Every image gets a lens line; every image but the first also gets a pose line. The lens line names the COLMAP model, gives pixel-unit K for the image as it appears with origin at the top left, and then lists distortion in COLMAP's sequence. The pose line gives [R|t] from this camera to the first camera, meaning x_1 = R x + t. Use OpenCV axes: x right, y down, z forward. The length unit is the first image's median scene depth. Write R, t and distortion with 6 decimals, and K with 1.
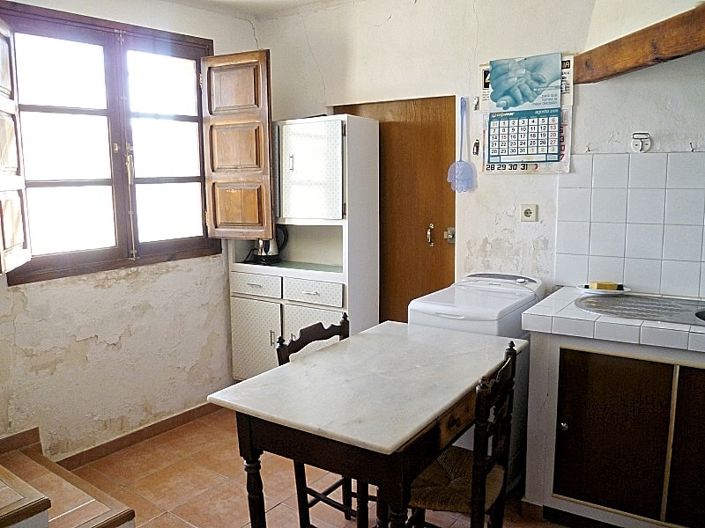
lens RADIAL K [[582.6, 0, 352.5], [0, 582.6, 264.2], [0, 0, 1]] dist [-0.074788, 0.008744]
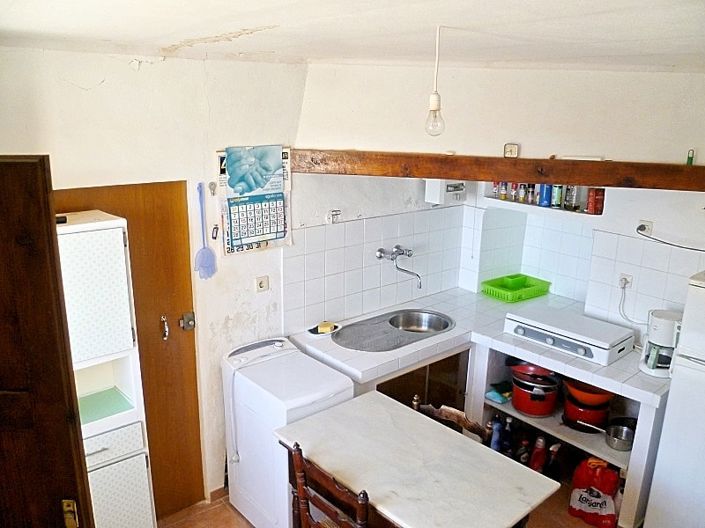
lens RADIAL K [[582.6, 0, 352.3], [0, 582.6, 265.2], [0, 0, 1]] dist [-0.074788, 0.008744]
pose [[0.249265, -0.224716, 0.942003, -0.715668], [0.125855, 0.971974, 0.198562, -0.331957], [-0.960222, 0.069061, 0.270561, 0.535345]]
